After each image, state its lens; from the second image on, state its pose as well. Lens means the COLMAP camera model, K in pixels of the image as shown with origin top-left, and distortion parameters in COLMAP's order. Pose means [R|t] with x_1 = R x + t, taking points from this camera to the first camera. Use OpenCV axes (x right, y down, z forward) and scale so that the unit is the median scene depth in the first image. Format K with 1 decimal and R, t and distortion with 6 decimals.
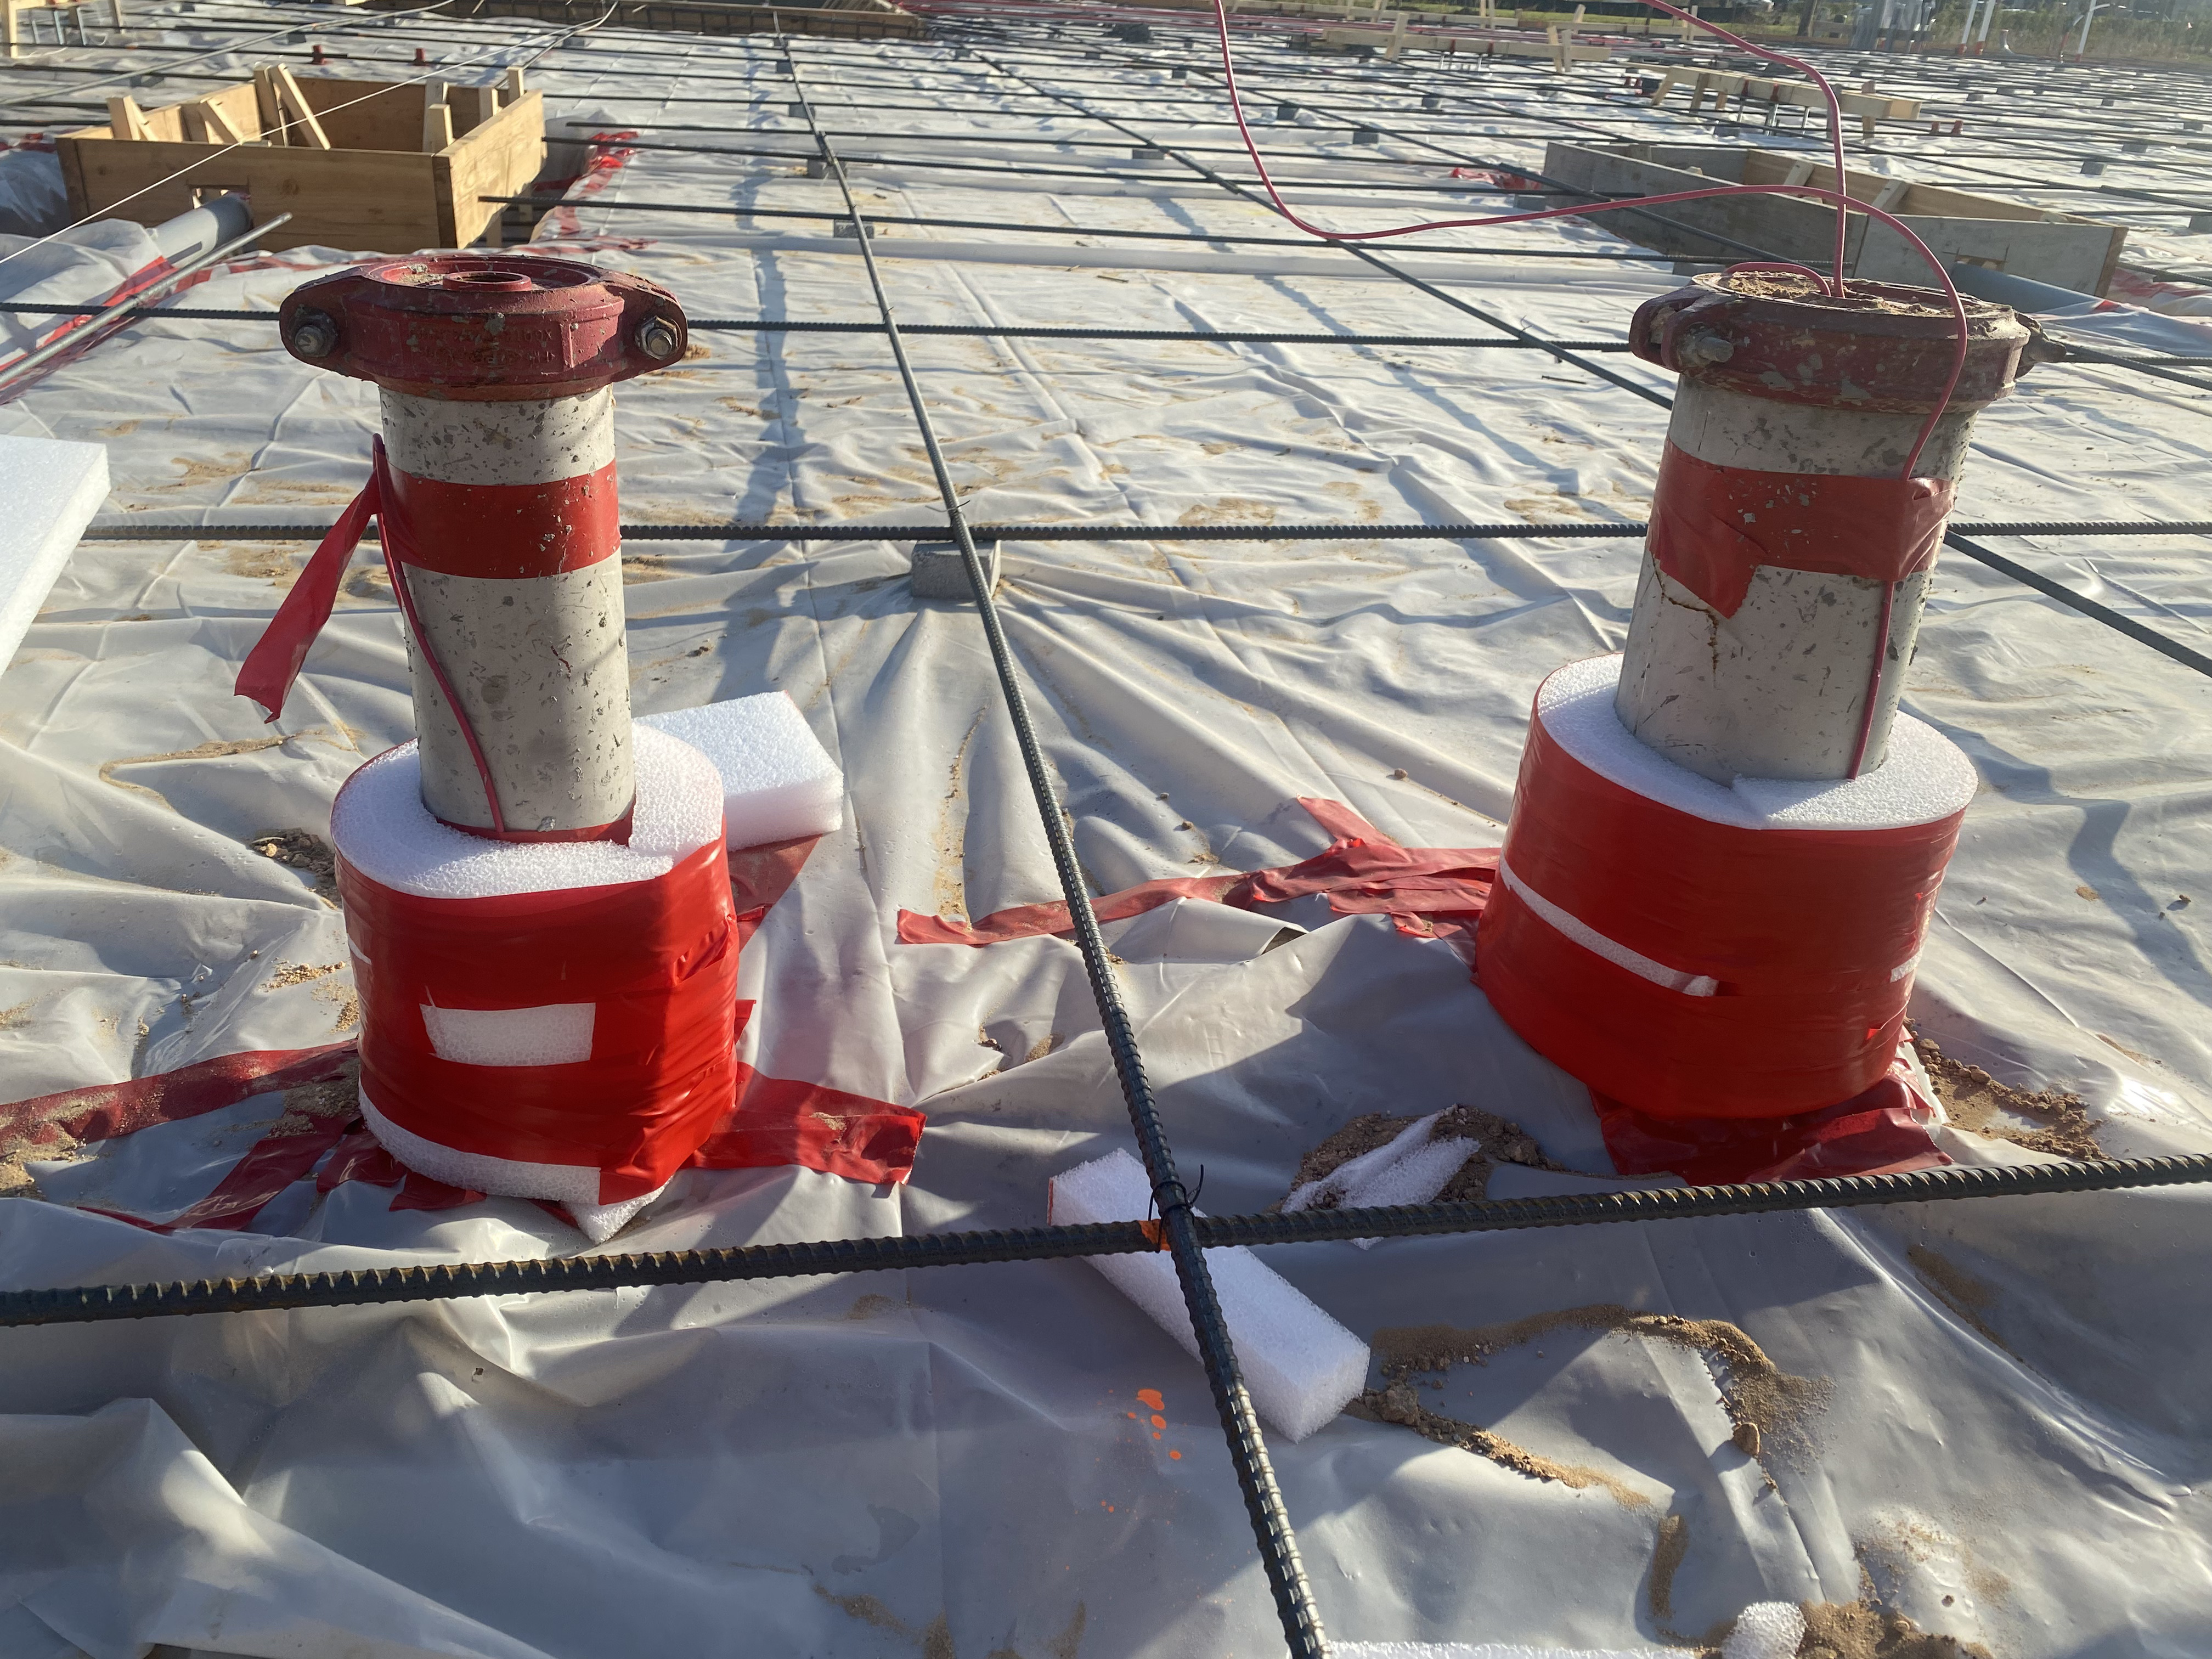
lens RADIAL K [[1708.8, 0, 1104.9], [0, 1708.8, 828.3], [0, 0, 1]] dist [0.020427, -0.010838]
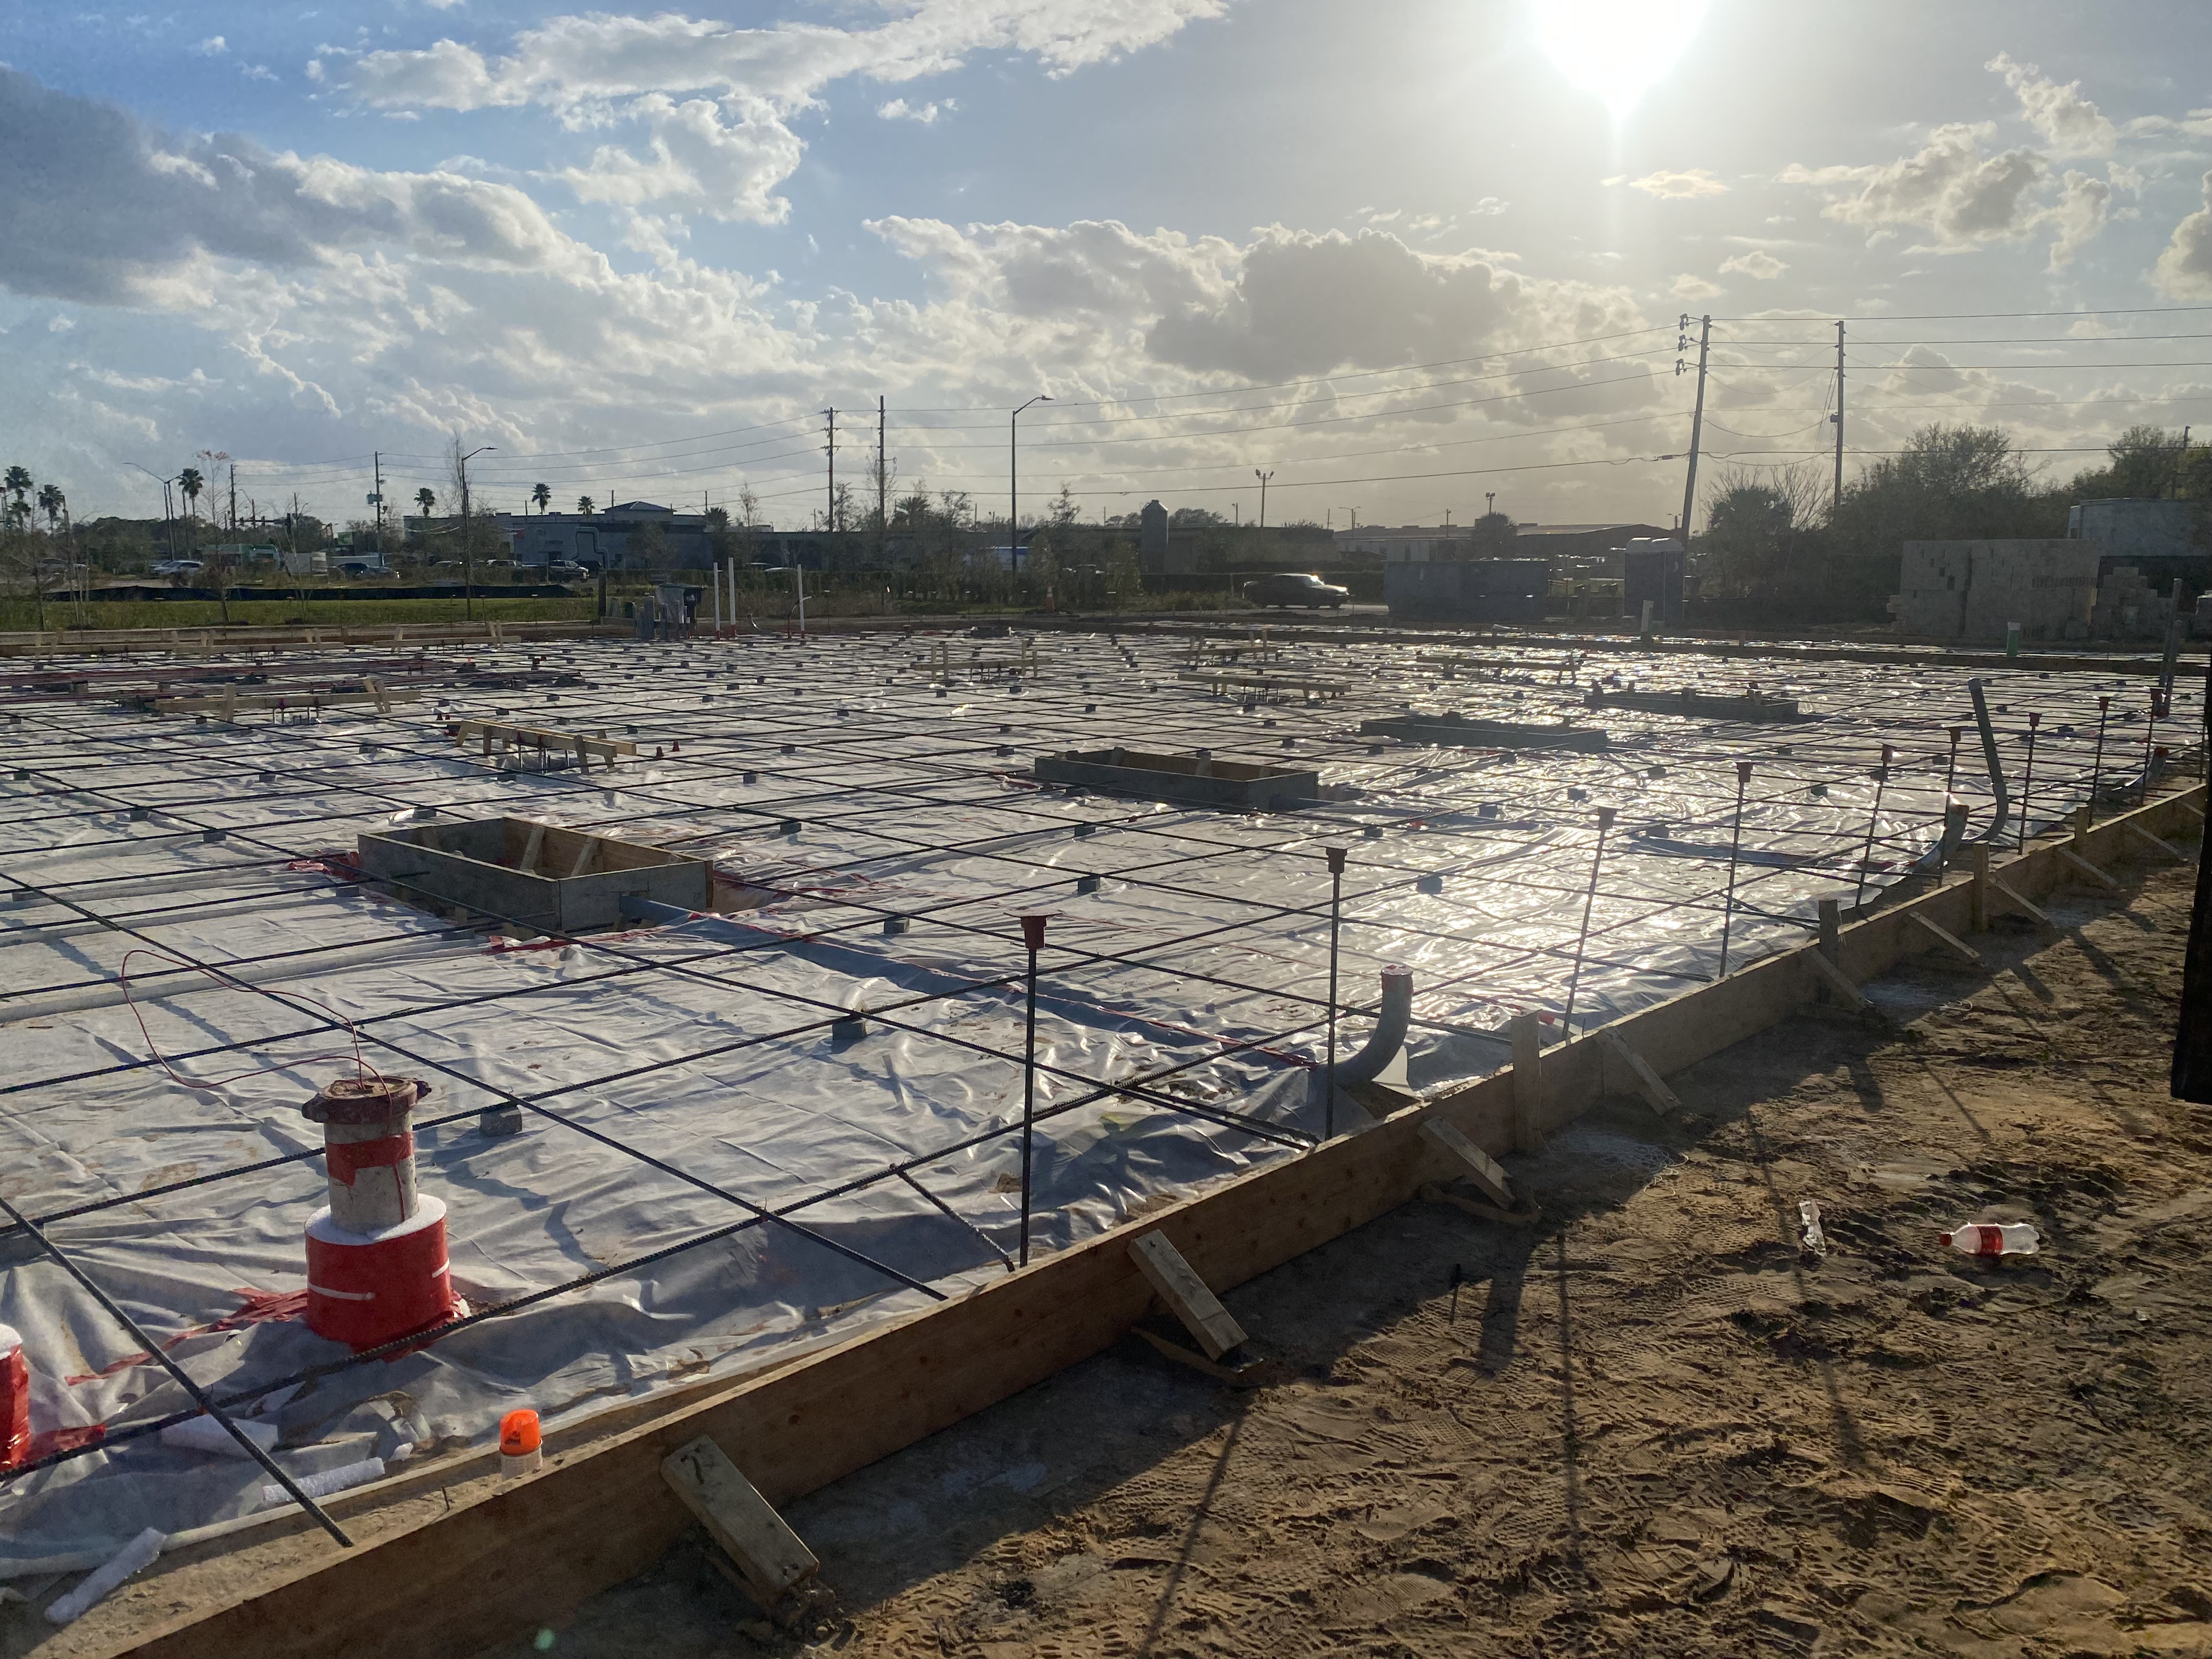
lens RADIAL K [[1708.8, 0, 1104.8], [0, 1708.8, 815.3], [0, 0, 1]] dist [0.020427, -0.010838]
pose [[0.811119, -0.146352, 0.566275, -0.157830], [0.305857, 0.931391, -0.197387, 0.203995], [-0.498536, 0.333304, 0.800232, -1.727192]]
